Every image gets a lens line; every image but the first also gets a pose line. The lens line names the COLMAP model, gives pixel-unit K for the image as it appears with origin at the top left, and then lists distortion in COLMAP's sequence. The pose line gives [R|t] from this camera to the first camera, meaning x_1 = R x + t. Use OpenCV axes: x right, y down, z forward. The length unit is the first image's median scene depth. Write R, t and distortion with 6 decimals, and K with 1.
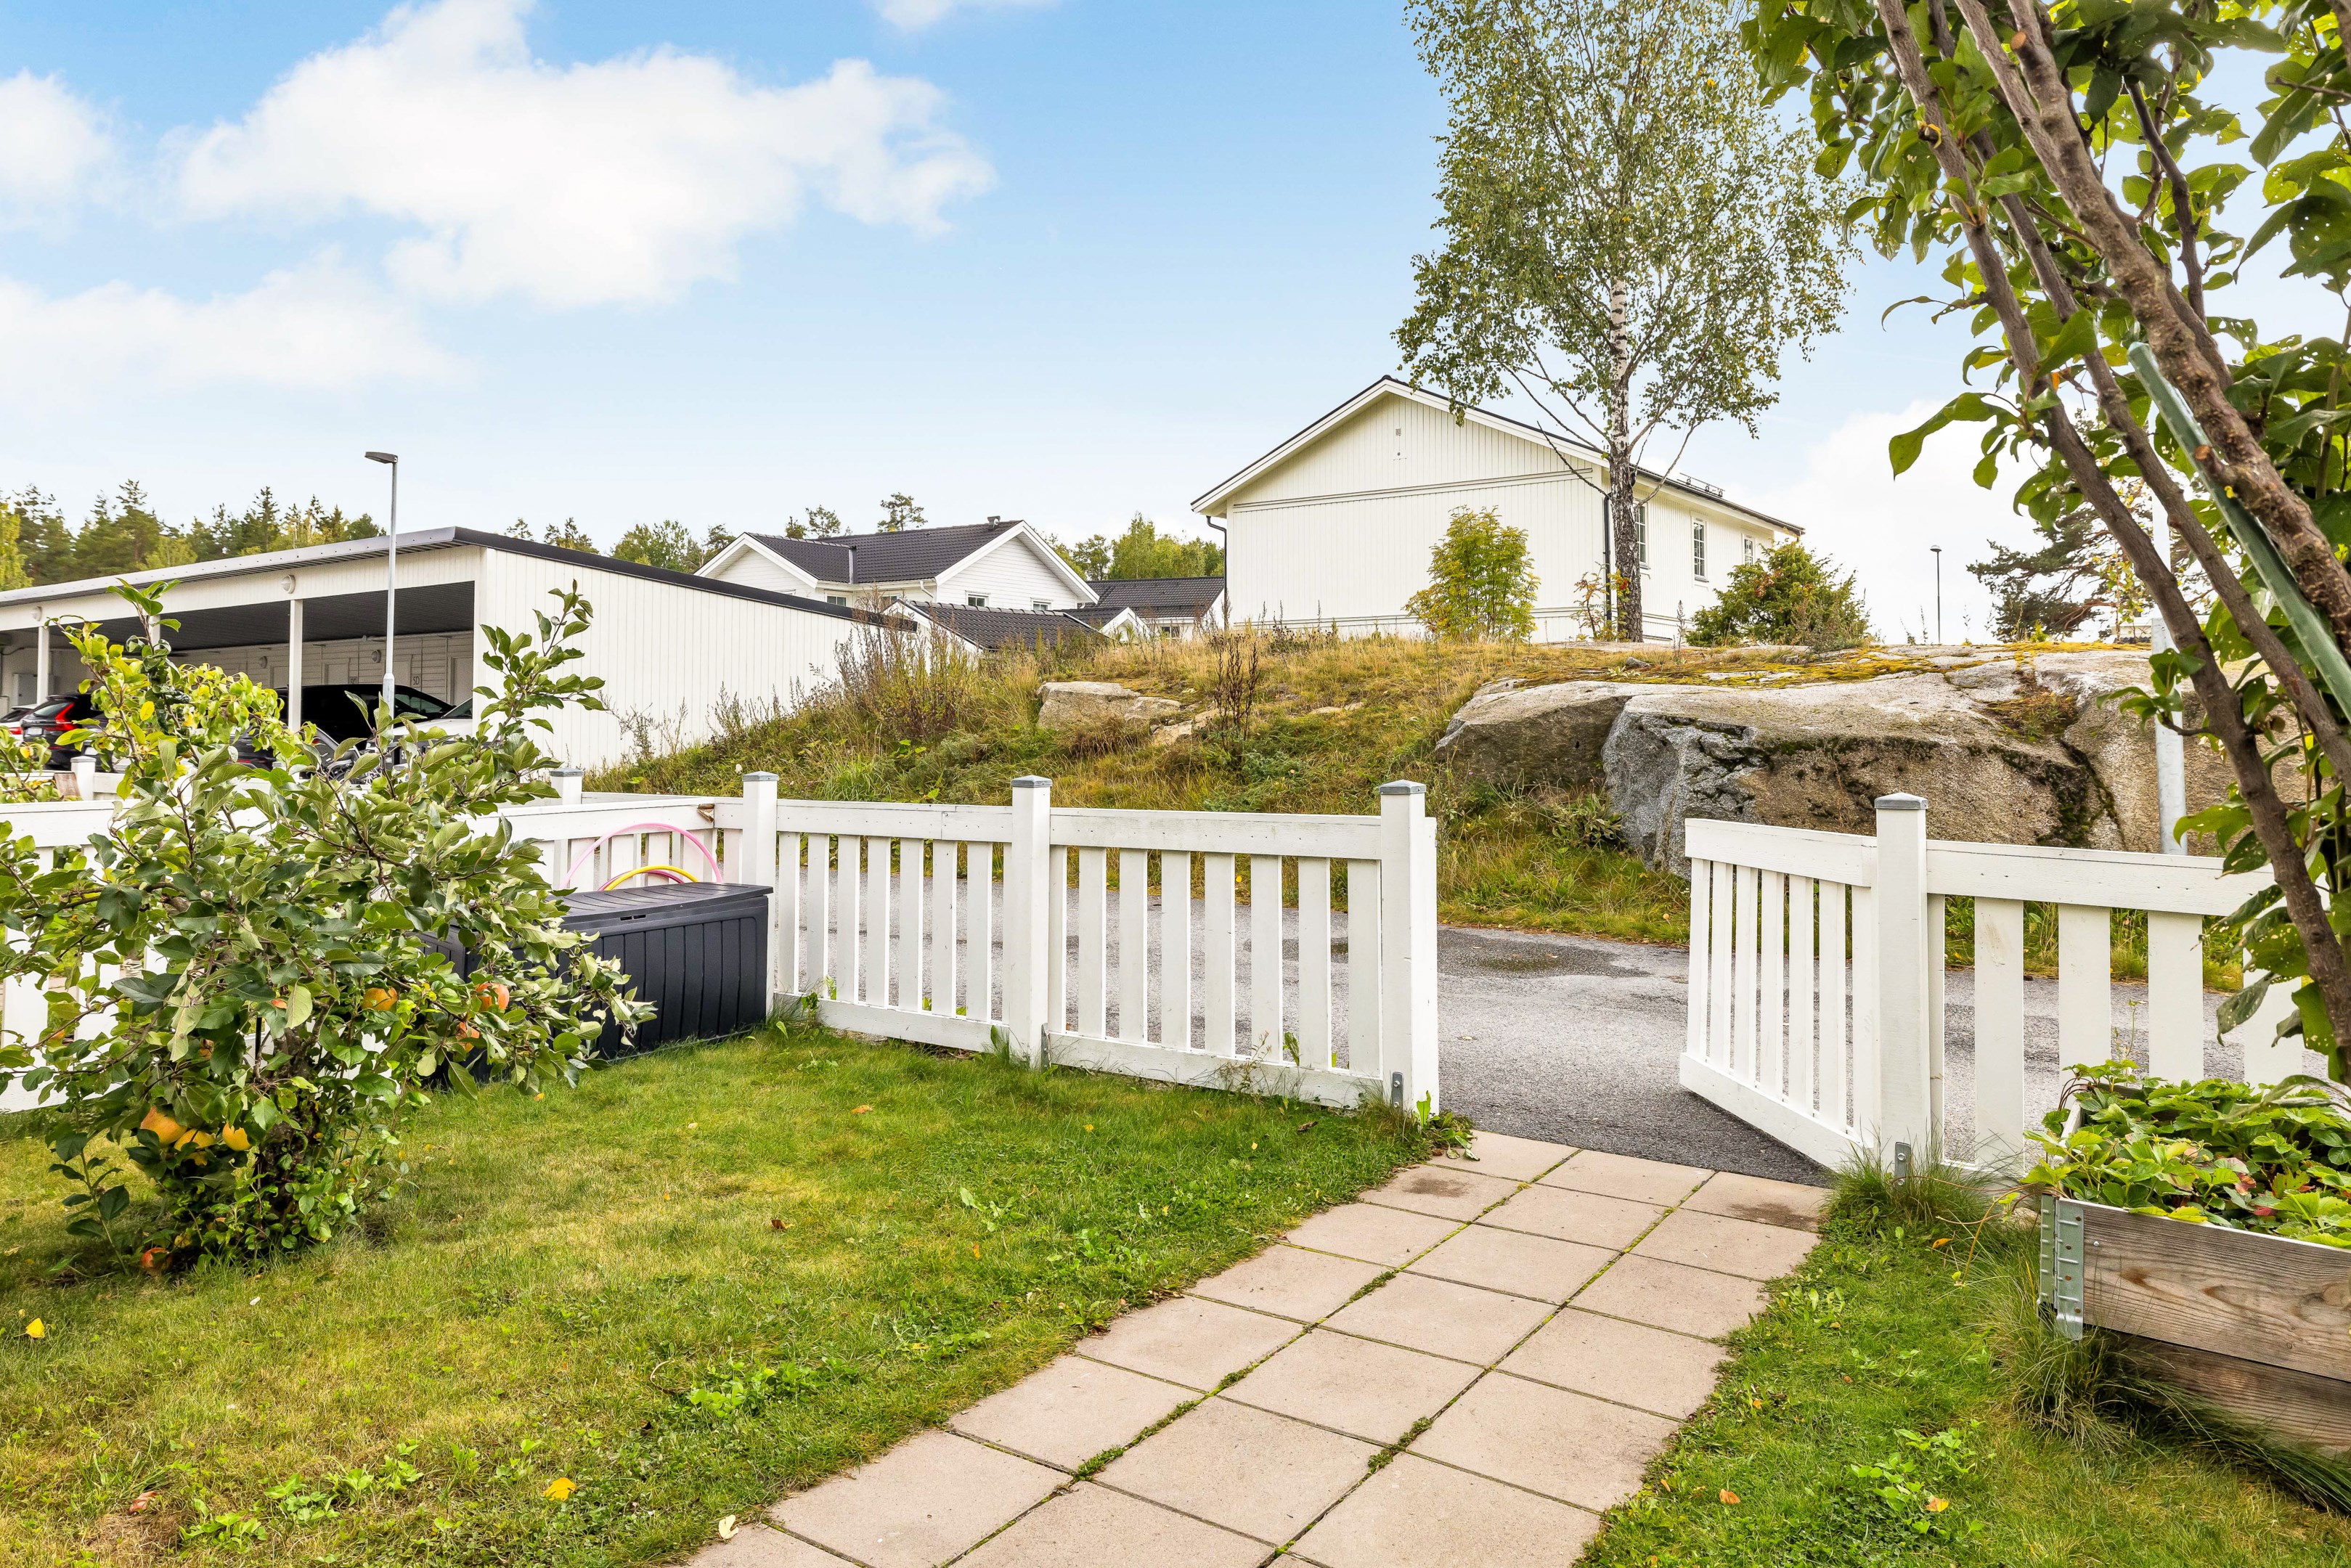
lens RADIAL K [[1542.7, 0, 1172.9], [0, 1542.7, 618.4], [0, 0, 1]] dist [-0.003691, 0.005647]
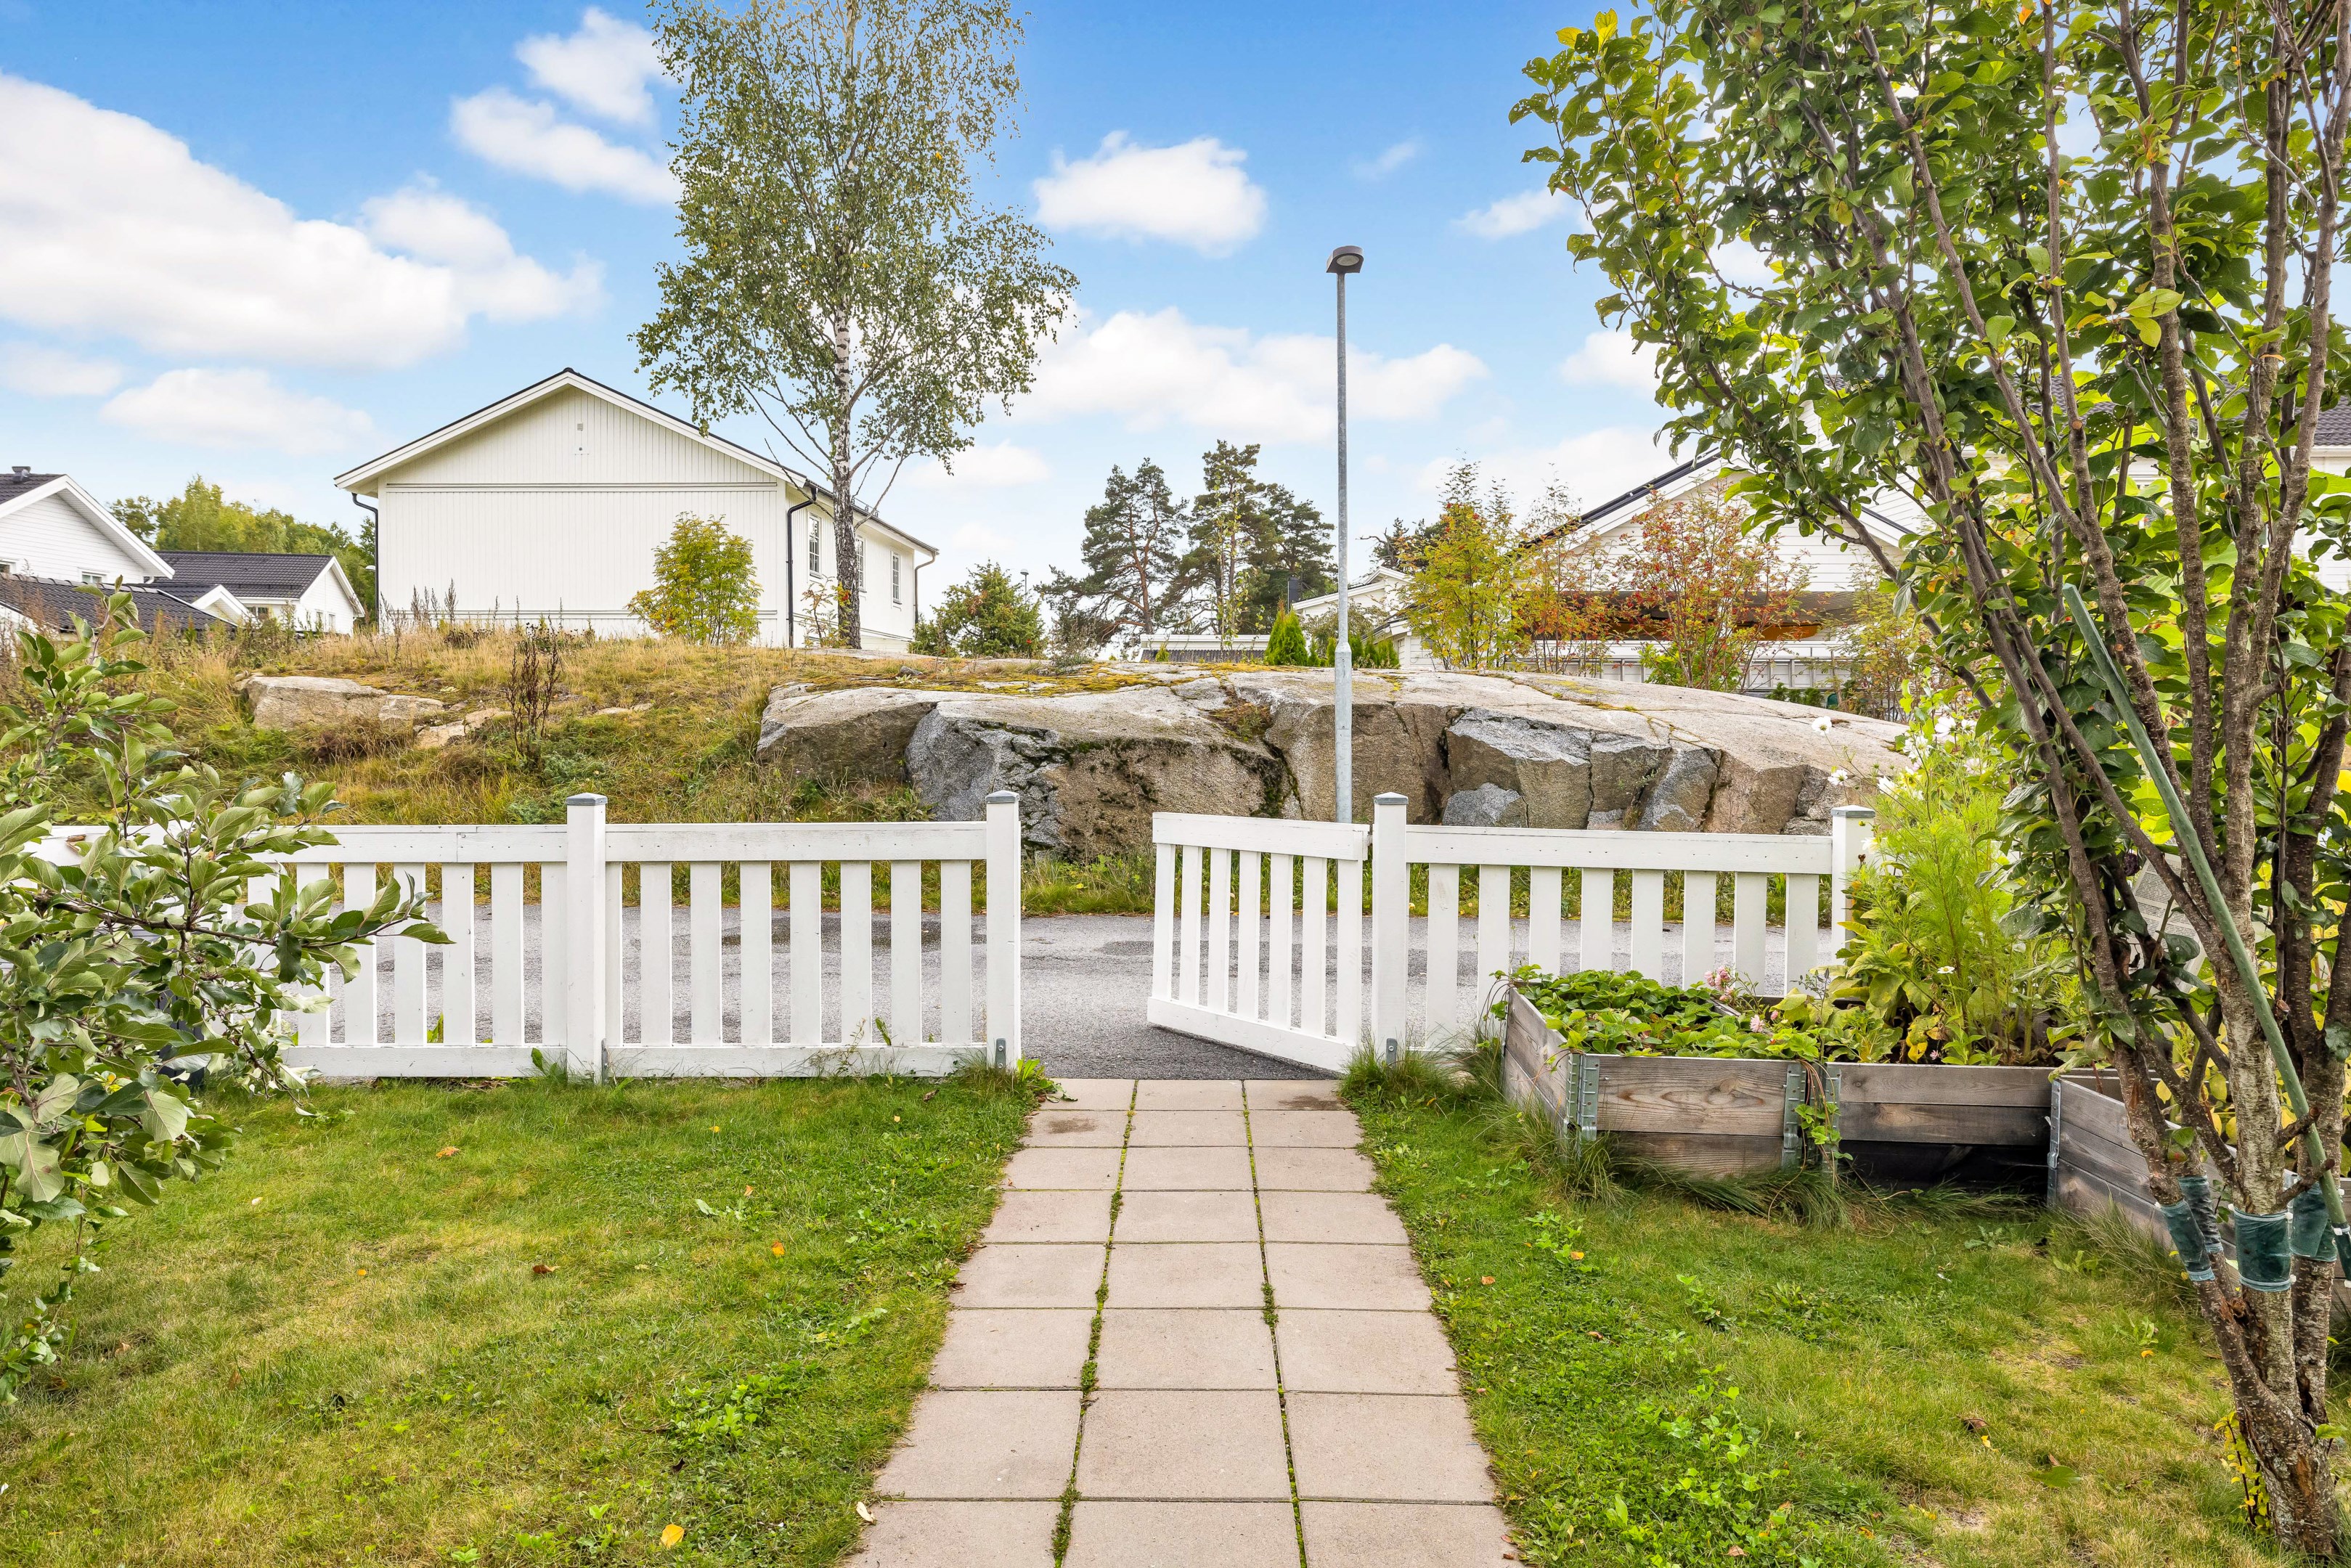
lens RADIAL K [[1436.6, 0, 1166.9], [0, 1436.6, 697.1], [0, 0, 1]] dist [0.001881, -0.000321]
pose [[0.820208, 0.008257, 0.572006, -0.203132], [-0.041719, 0.998097, 0.045414, -0.011005], [-0.570542, -0.061112, 0.818991, 0.024744]]
